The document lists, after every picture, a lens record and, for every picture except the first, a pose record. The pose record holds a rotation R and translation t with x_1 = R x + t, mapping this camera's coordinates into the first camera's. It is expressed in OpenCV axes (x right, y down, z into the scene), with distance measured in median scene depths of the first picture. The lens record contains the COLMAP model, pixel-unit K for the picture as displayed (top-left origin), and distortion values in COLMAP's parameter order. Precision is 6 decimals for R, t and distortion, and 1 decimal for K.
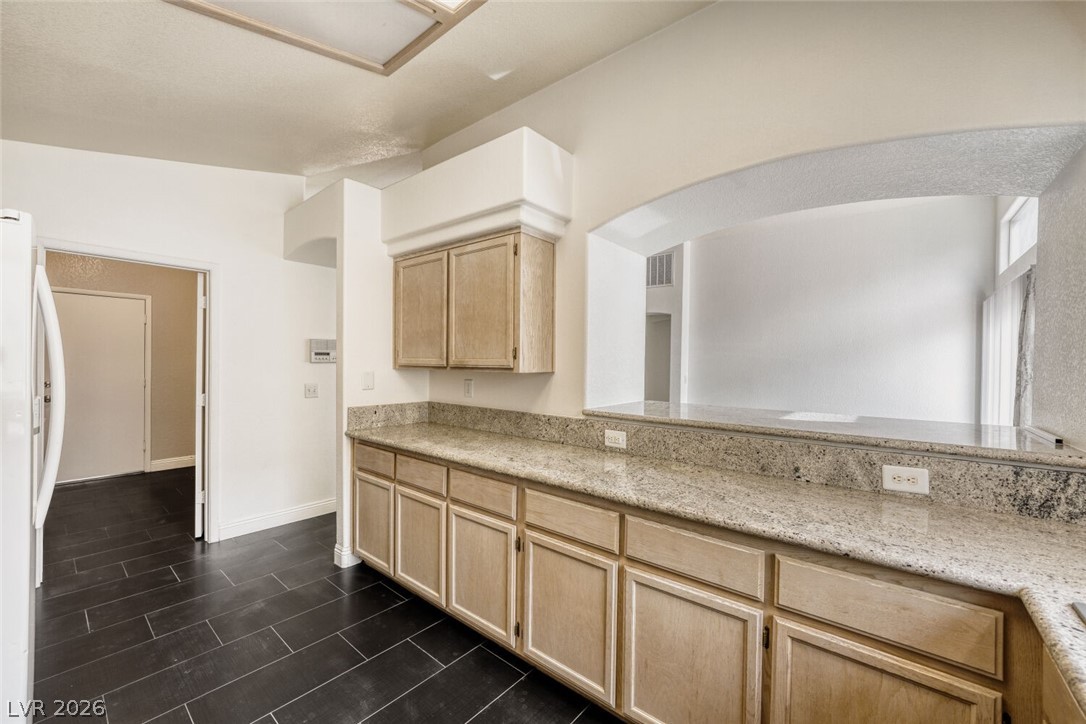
lens RADIAL K [[425.8, 0, 540.4], [0, 425.8, 366.5], [0, 0, 1]] dist [-0.014192, 0.002147]
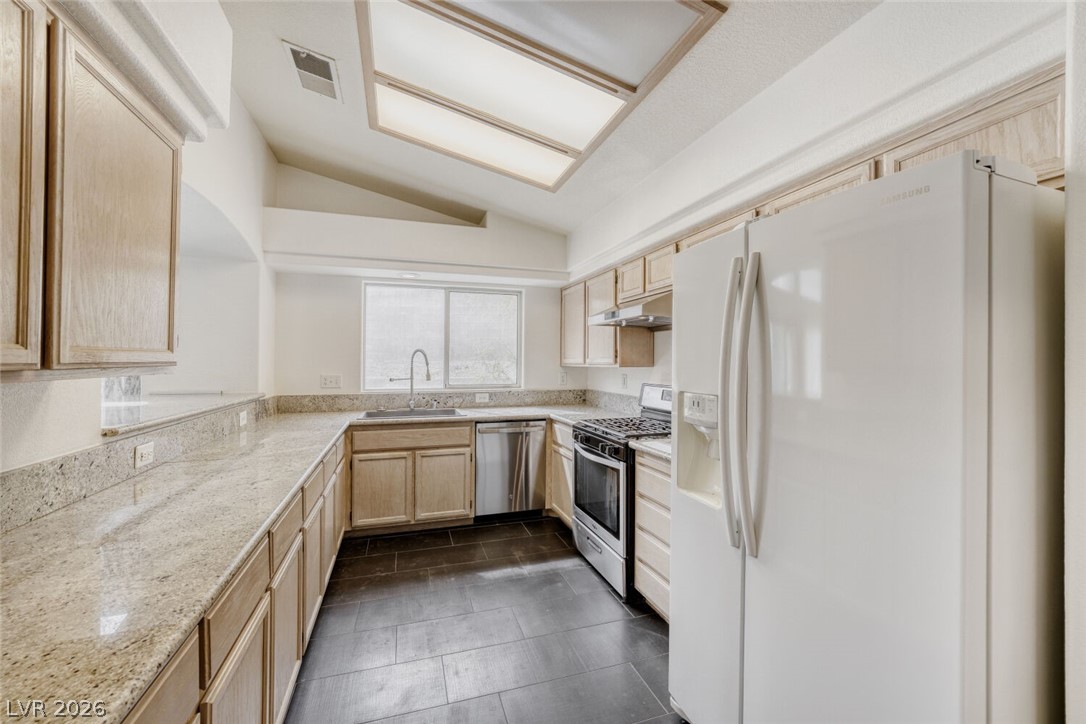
lens RADIAL K [[425.8, 0, 541.5], [0, 425.8, 358.1], [0, 0, 1]] dist [-0.014192, 0.002147]
pose [[-0.849042, -0.015842, 0.528088, -0.734519], [-0.017416, 0.999846, 0.001994, -0.017574], [-0.528039, -0.007504, -0.849187, 1.111913]]
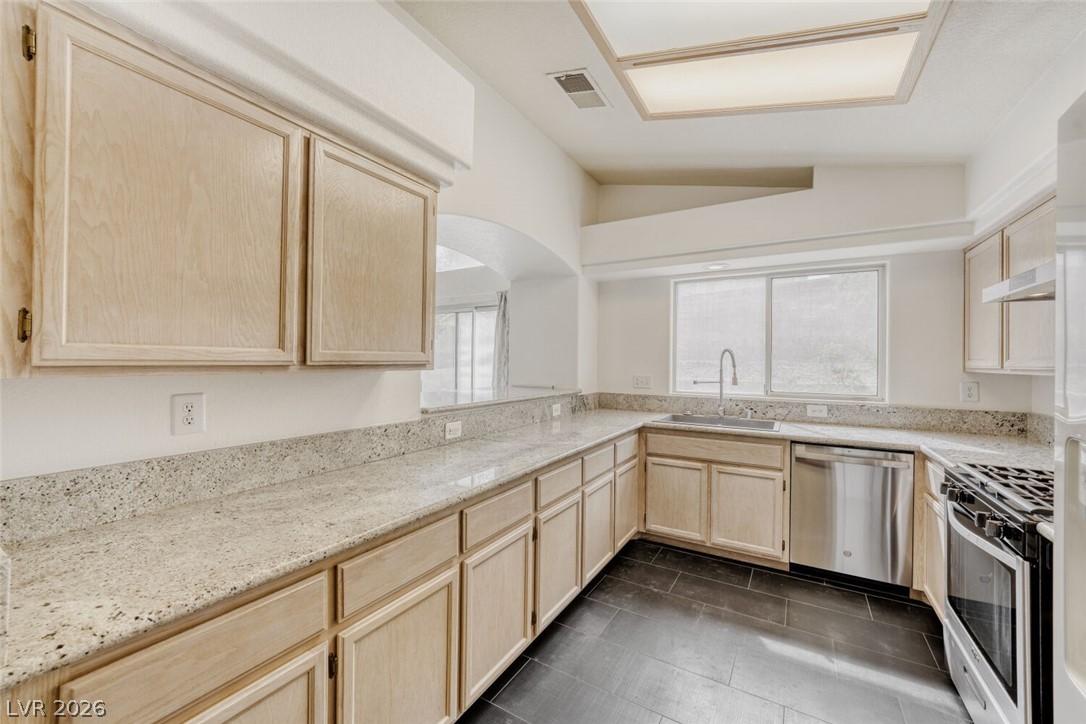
lens RADIAL K [[425.8, 0, 545.7], [0, 425.8, 356.9], [0, 0, 1]] dist [-0.014192, 0.002147]
pose [[-0.164025, -0.010563, 0.986400, -0.778895], [-0.011667, 0.999893, 0.008767, -0.018870], [-0.986387, -0.010071, -0.164131, 0.831232]]
